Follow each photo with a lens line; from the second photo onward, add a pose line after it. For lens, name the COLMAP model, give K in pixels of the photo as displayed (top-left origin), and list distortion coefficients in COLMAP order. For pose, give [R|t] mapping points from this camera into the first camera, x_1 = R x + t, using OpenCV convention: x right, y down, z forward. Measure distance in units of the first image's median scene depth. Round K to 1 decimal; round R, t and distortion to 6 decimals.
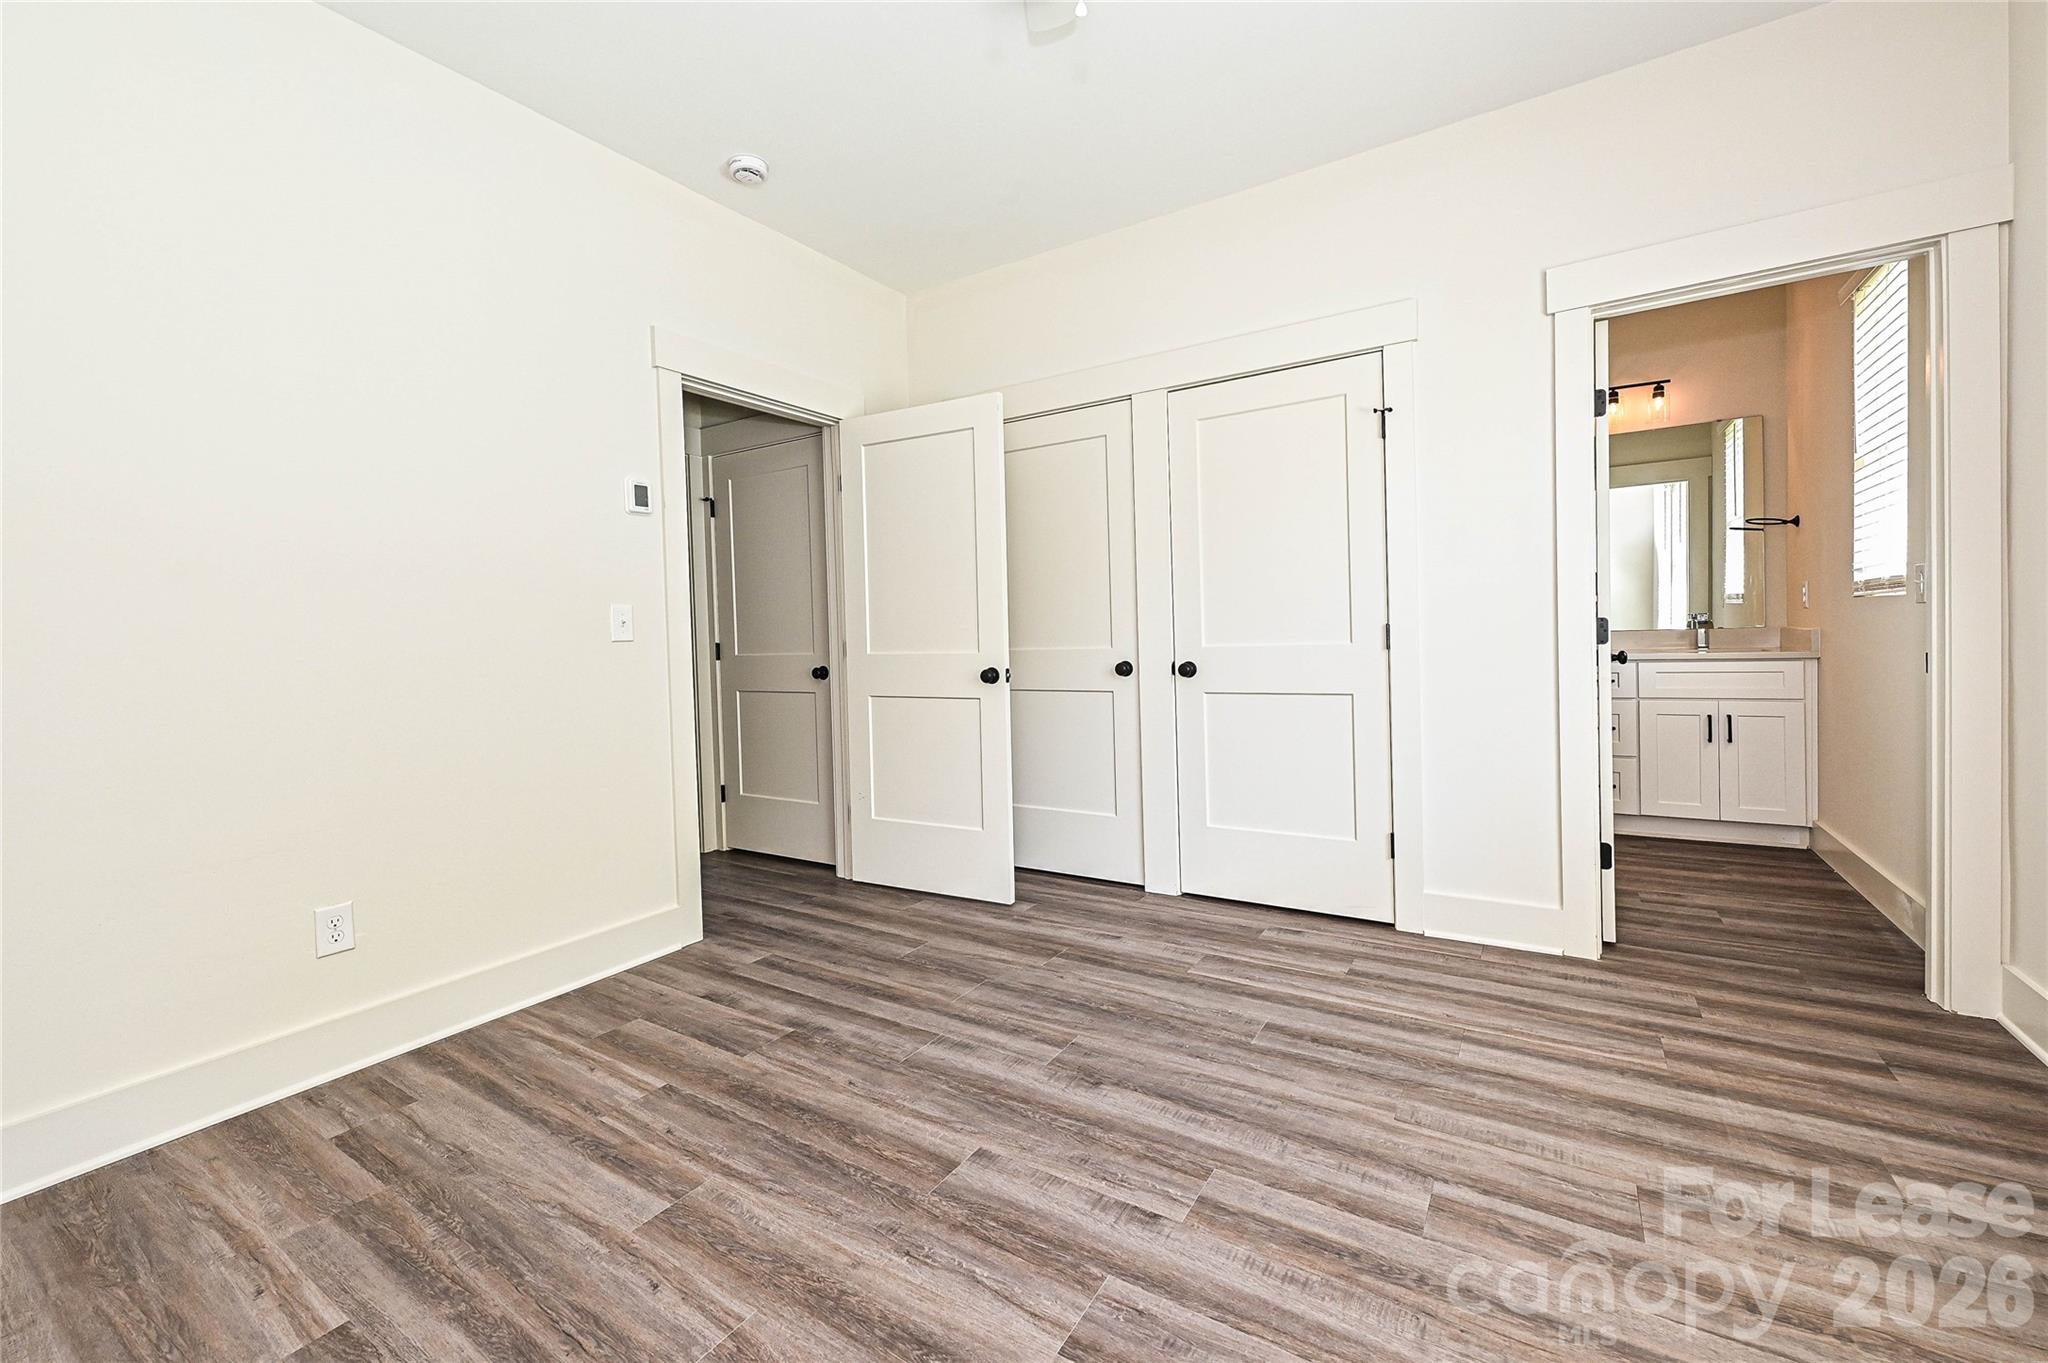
lens RADIAL K [[833.2, 0, 1029.8], [0, 833.2, 665.1], [0, 0, 1]] dist [-0.001081, 0.000575]
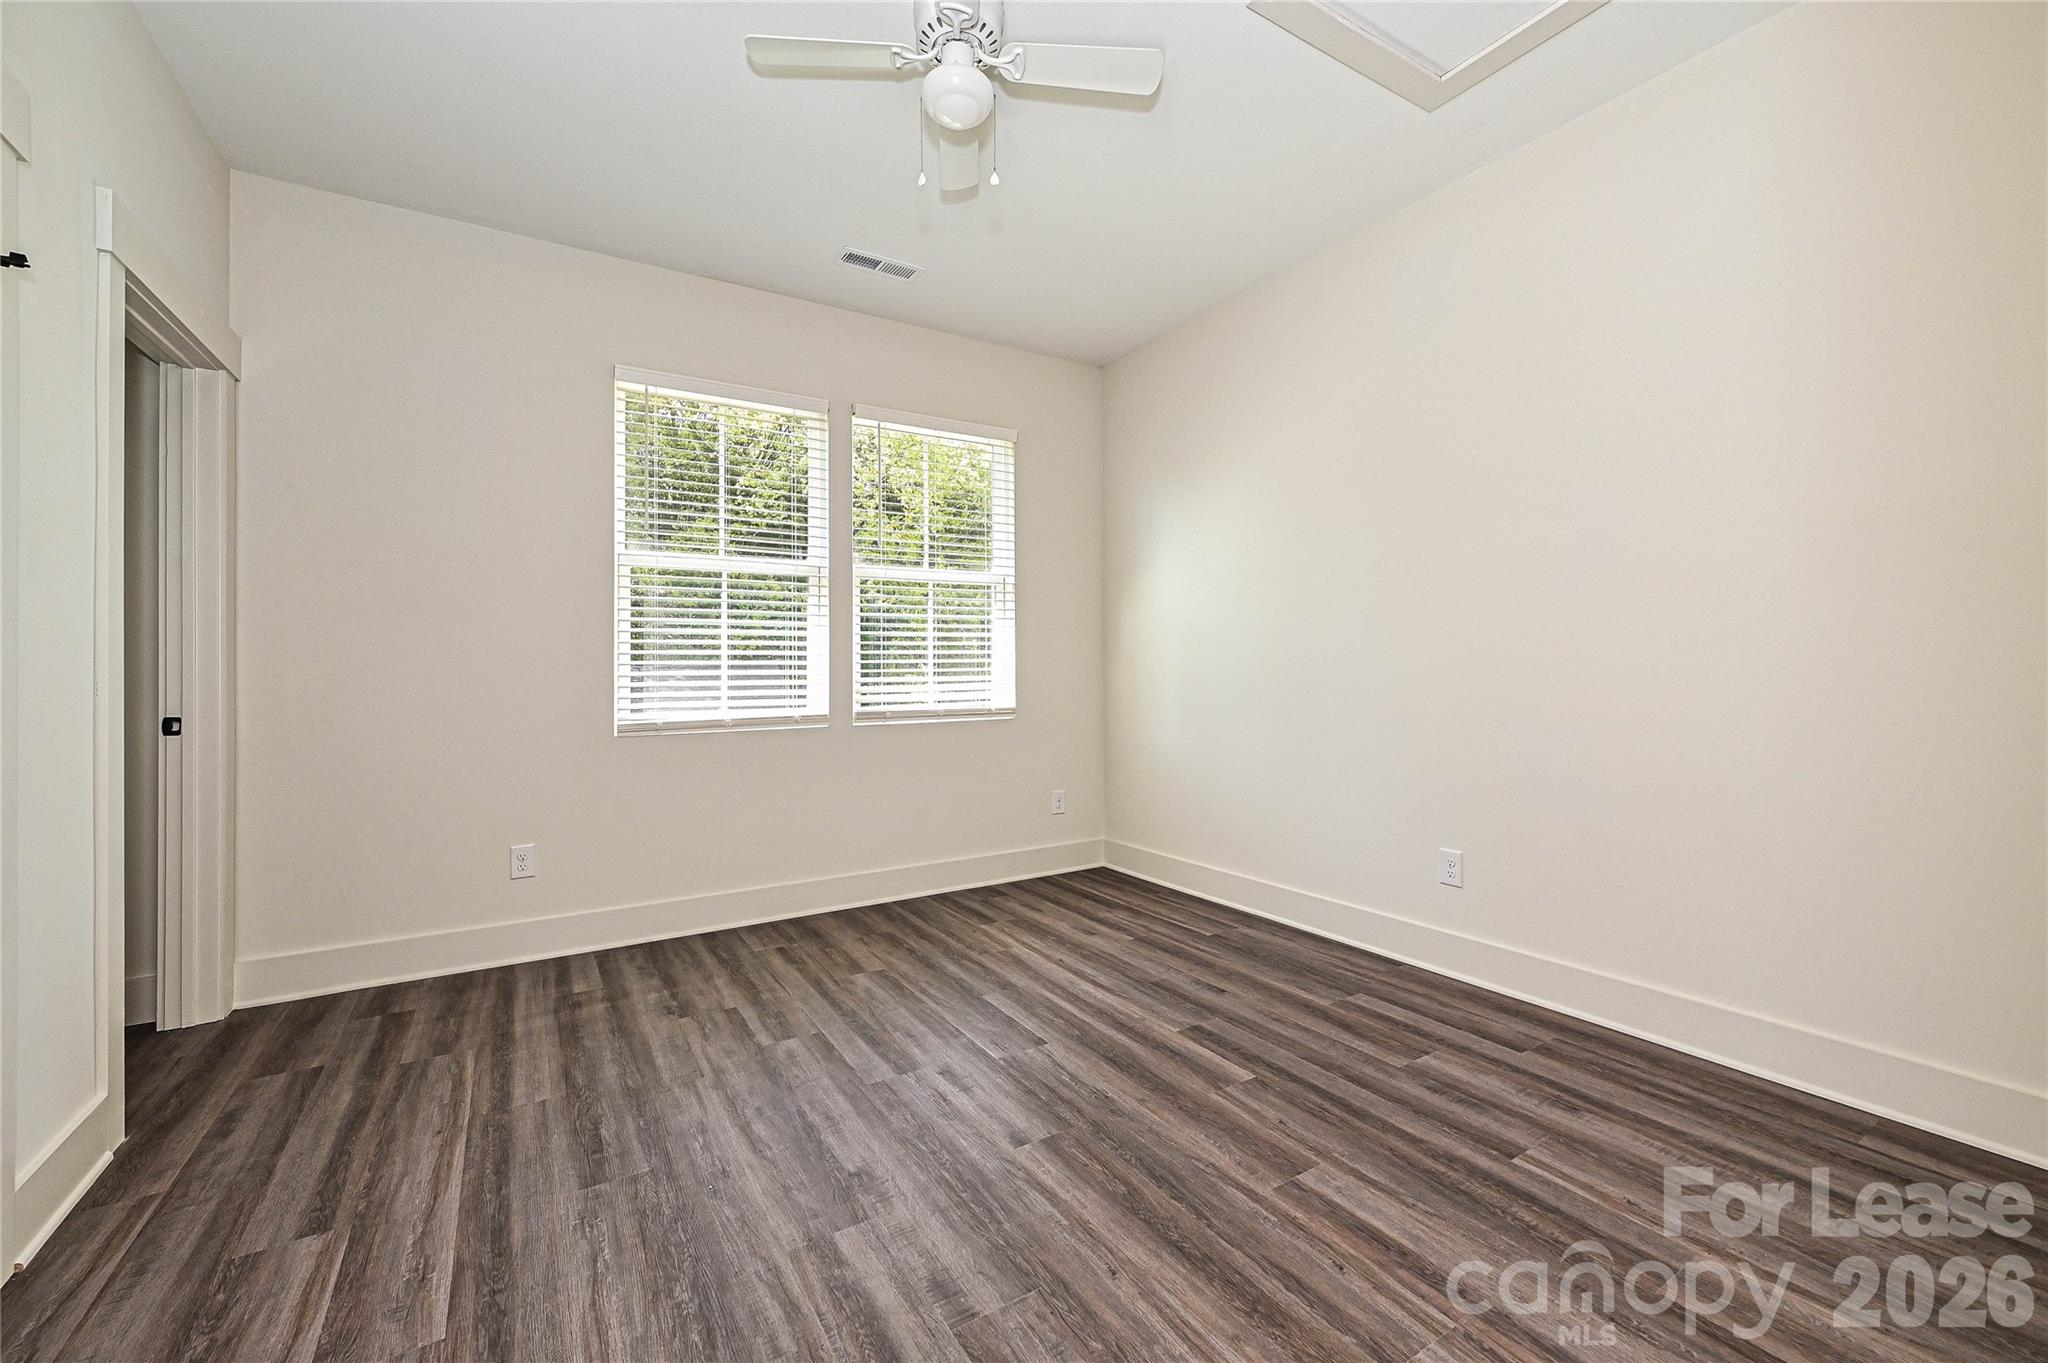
lens RADIAL K [[833.2, 0, 1024.3], [0, 833.2, 673.4], [0, 0, 1]] dist [-0.001081, 0.000575]
pose [[-0.898817, 0.034790, 0.436940, -0.517274], [0.051958, 0.998273, 0.027397, -0.052500], [-0.435233, 0.047328, -0.899073, 1.785918]]
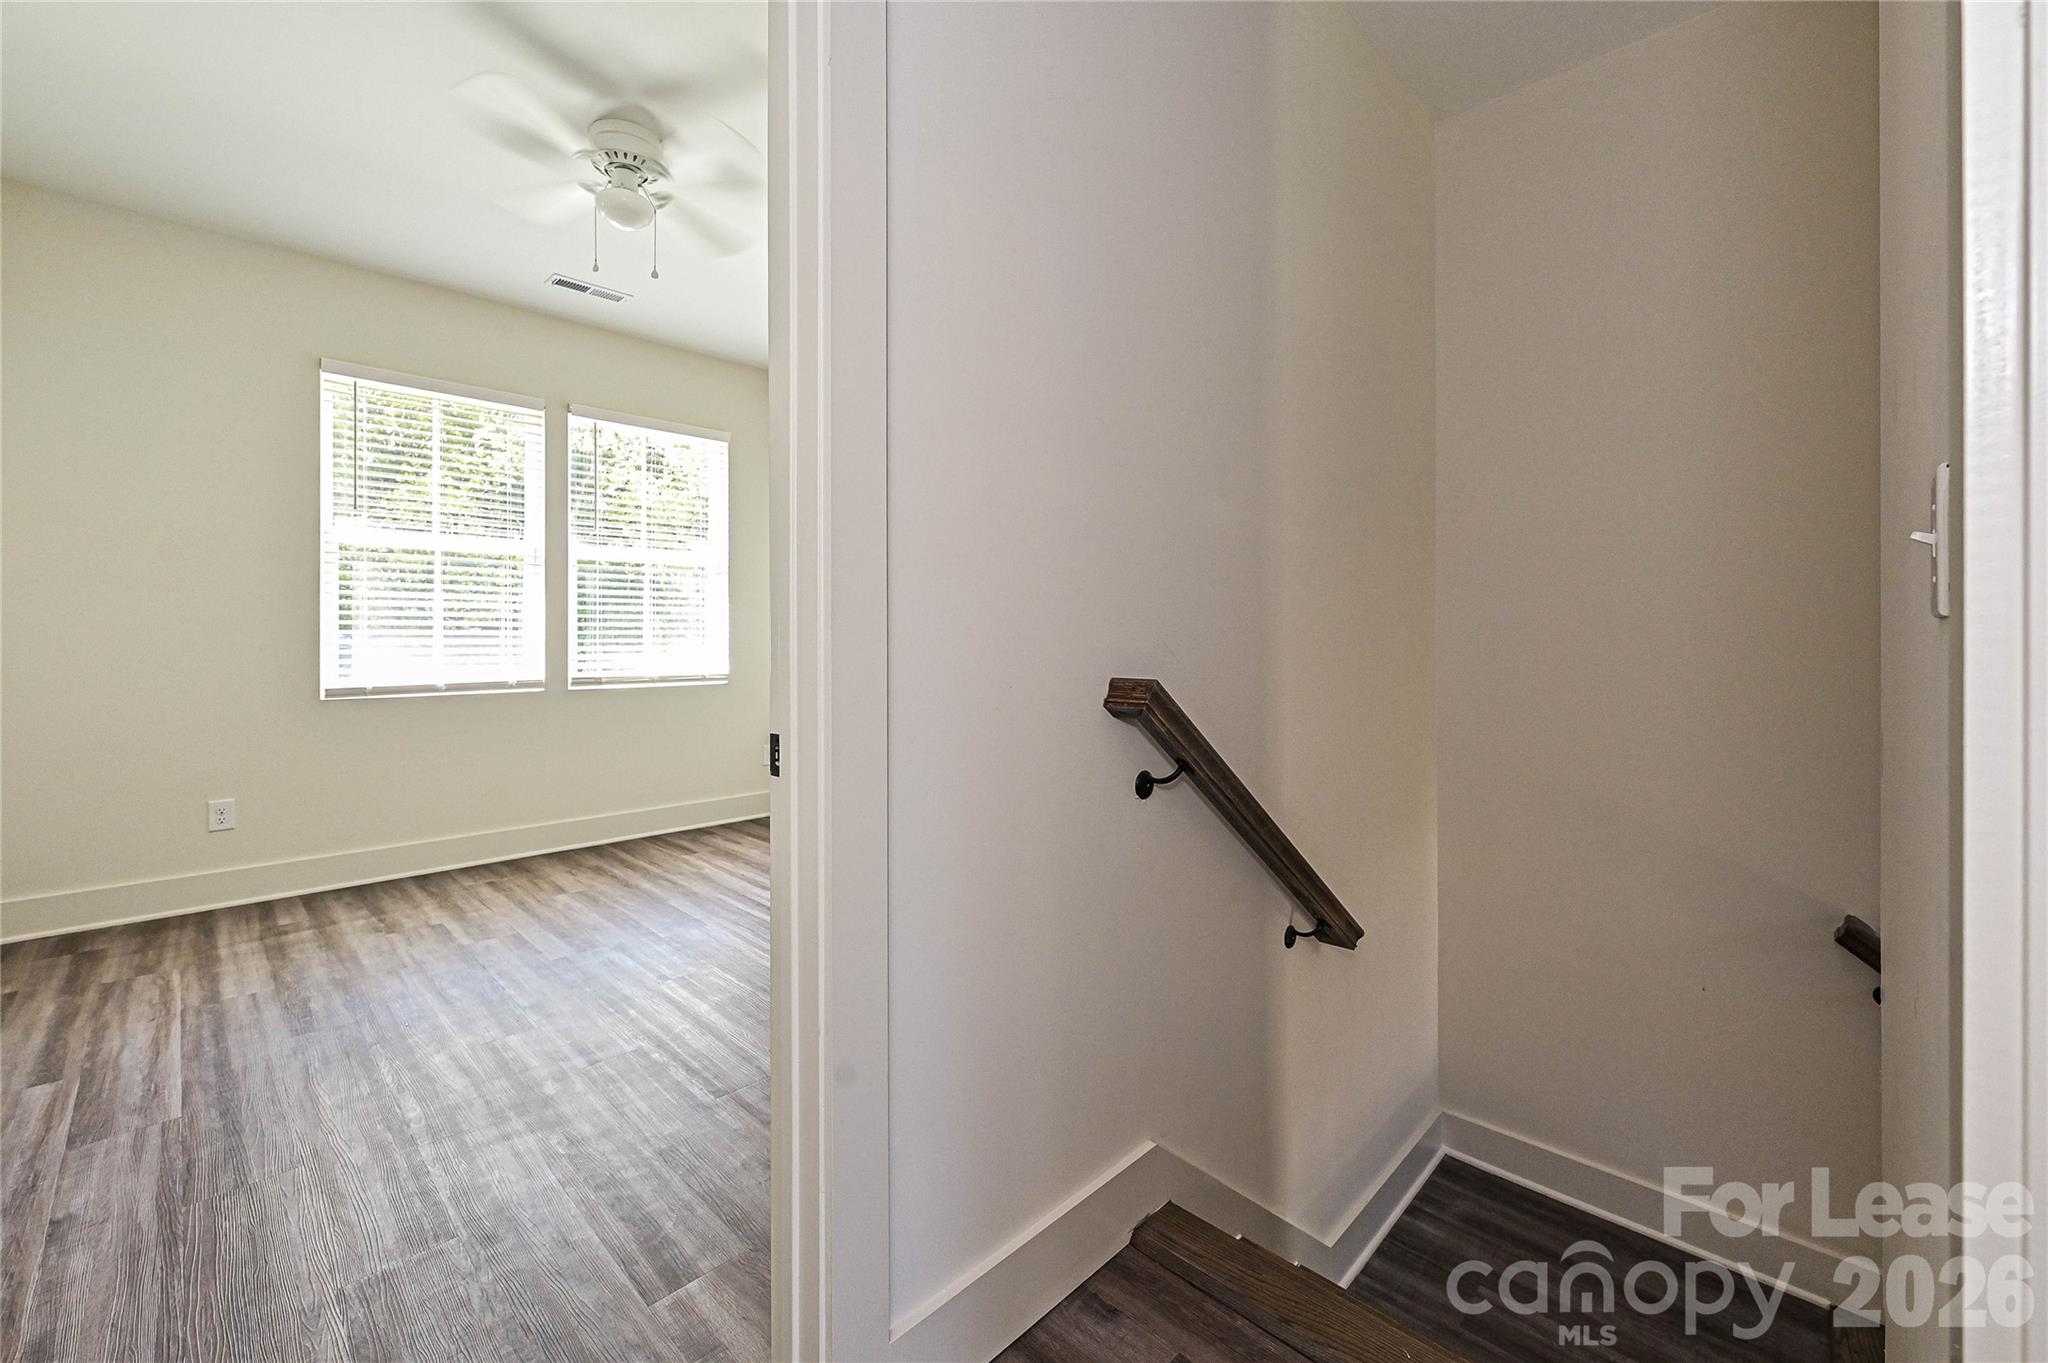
lens RADIAL K [[833.2, 0, 1022.5], [0, 833.2, 652.2], [0, 0, 1]] dist [-0.001081, 0.000575]
pose [[-0.978114, 0.027761, 0.206211, -0.947868], [0.038308, 0.998144, 0.047333, -0.054810], [-0.204514, 0.054197, -0.977362, 2.127678]]
